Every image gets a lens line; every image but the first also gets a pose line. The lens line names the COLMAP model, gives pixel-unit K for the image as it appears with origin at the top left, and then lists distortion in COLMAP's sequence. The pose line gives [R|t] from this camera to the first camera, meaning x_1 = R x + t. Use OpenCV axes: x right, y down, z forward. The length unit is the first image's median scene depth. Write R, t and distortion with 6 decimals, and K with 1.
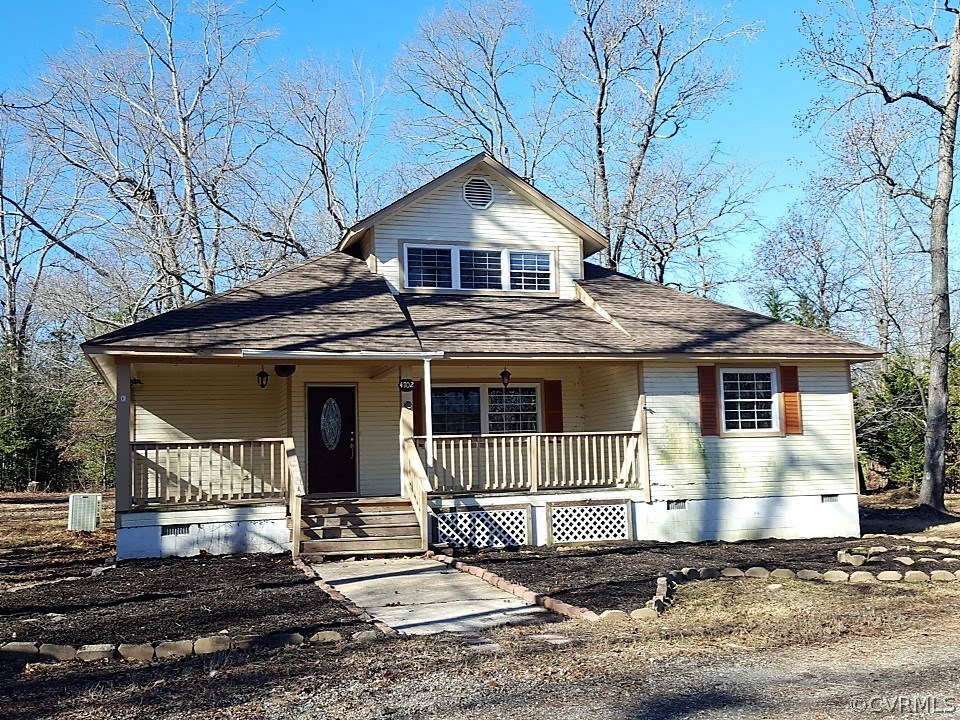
lens RADIAL K [[777.5, 0, 483.1], [0, 777.5, 359.5], [0, 0, 1]] dist [0.008205, -0.003633]
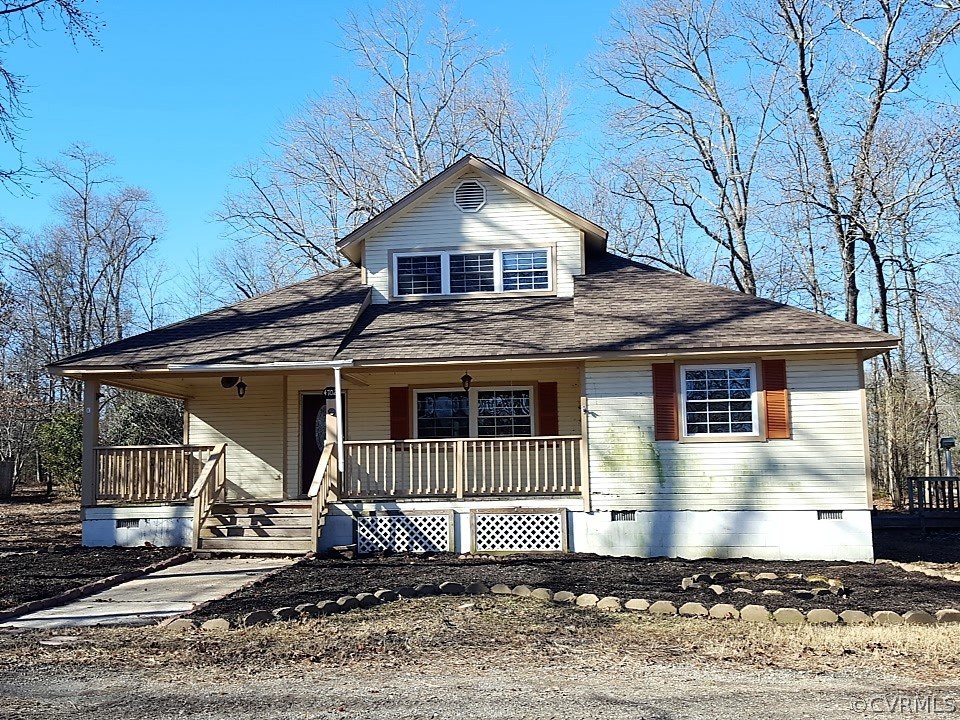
lens RADIAL K [[777.5, 0, 483.1], [0, 777.5, 359.5], [0, 0, 1]] dist [0.008205, -0.003633]
pose [[0.938544, -0.035157, -0.343365, 0.412247], [0.035899, 0.999347, -0.004199, 0.000066], [0.343289, -0.008385, 0.939192, 0.081406]]
